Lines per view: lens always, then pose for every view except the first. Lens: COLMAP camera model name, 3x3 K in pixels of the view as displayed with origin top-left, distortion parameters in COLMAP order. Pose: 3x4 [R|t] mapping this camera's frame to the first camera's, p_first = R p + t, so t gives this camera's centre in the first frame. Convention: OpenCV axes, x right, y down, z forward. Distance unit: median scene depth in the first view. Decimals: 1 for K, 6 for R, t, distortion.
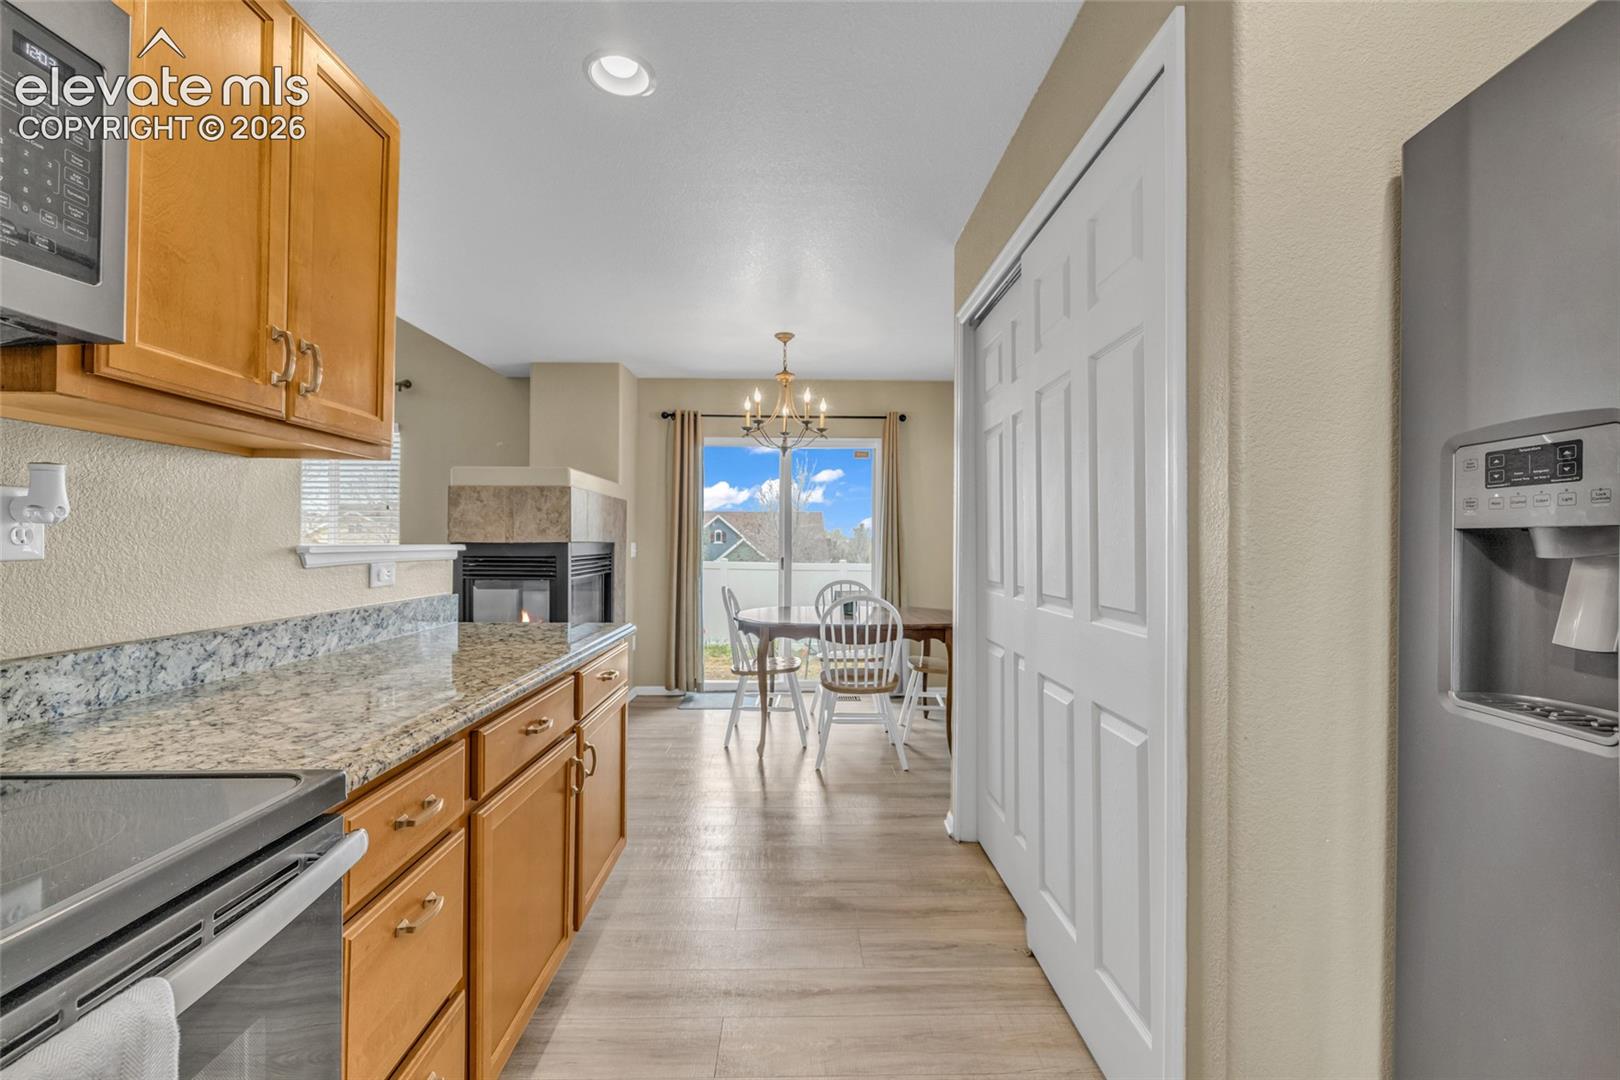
lens RADIAL K [[681.6, 0, 811.4], [0, 681.6, 536.7], [0, 0, 1]] dist [-0.004737, 0.001016]
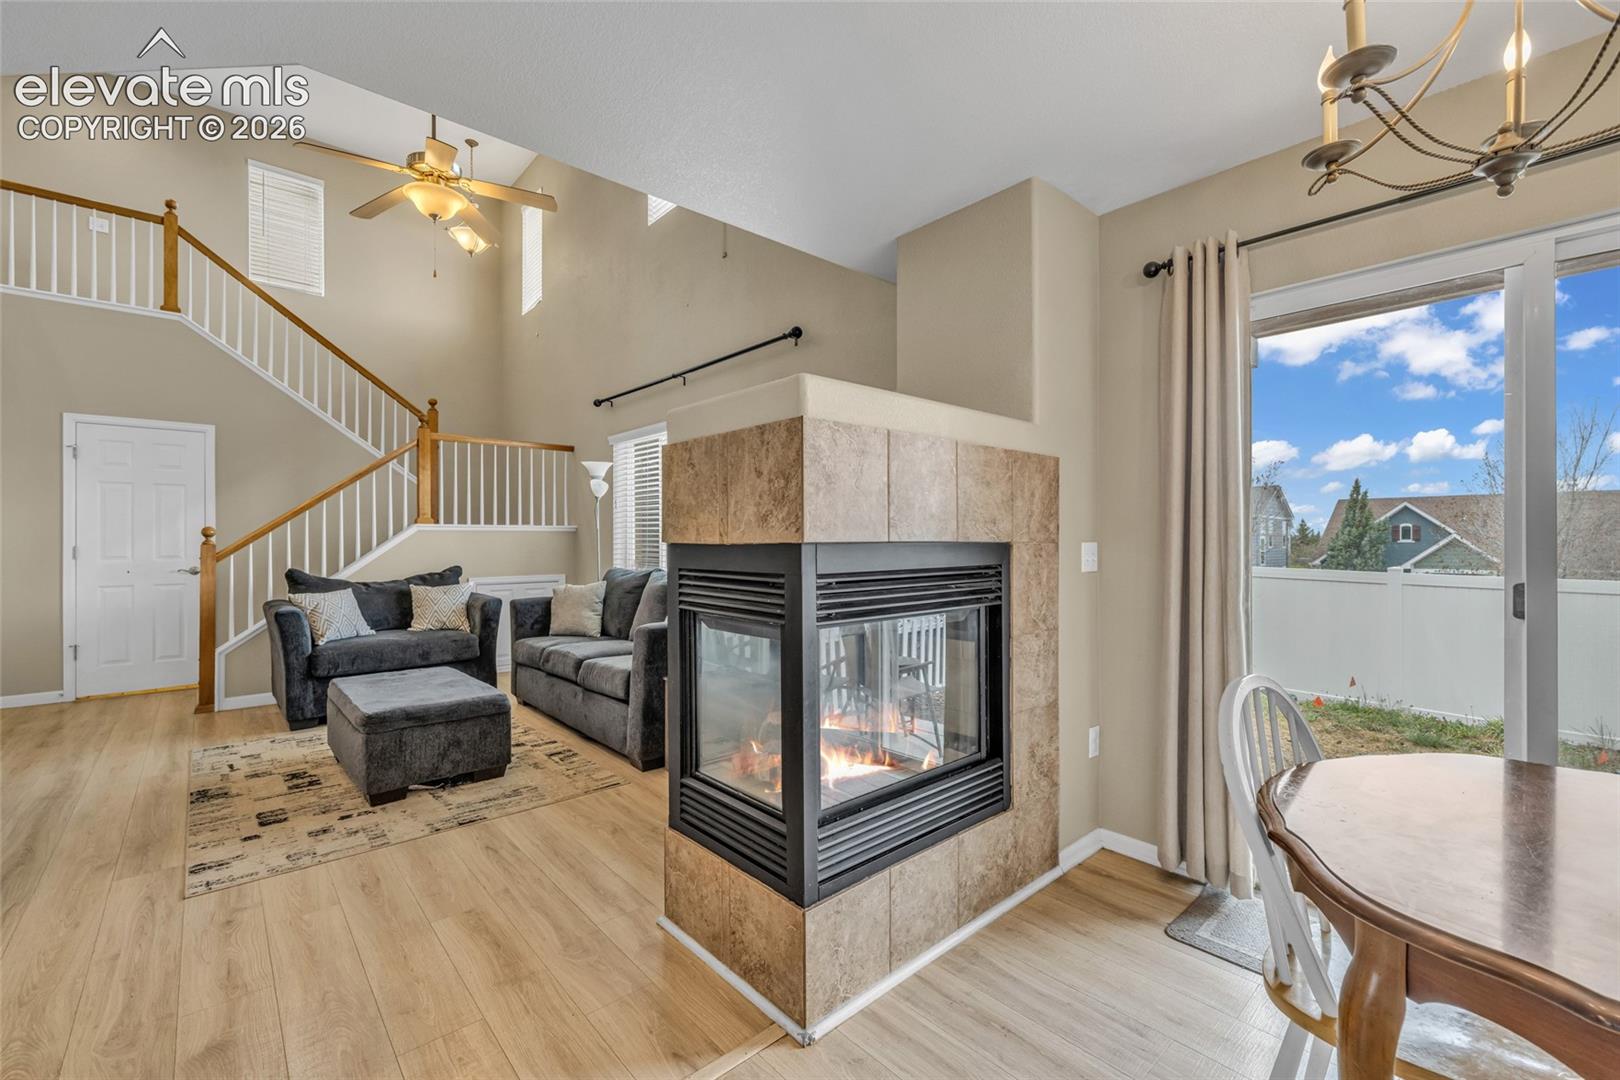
lens RADIAL K [[681.6, 0, 805.2], [0, 681.6, 534.7], [0, 0, 1]] dist [-0.004737, 0.001016]
pose [[0.645668, -0.009779, -0.763556, -0.014605], [0.008583, 0.999948, -0.005548, 0.003147], [0.763570, -0.002972, 0.645718, 0.497905]]
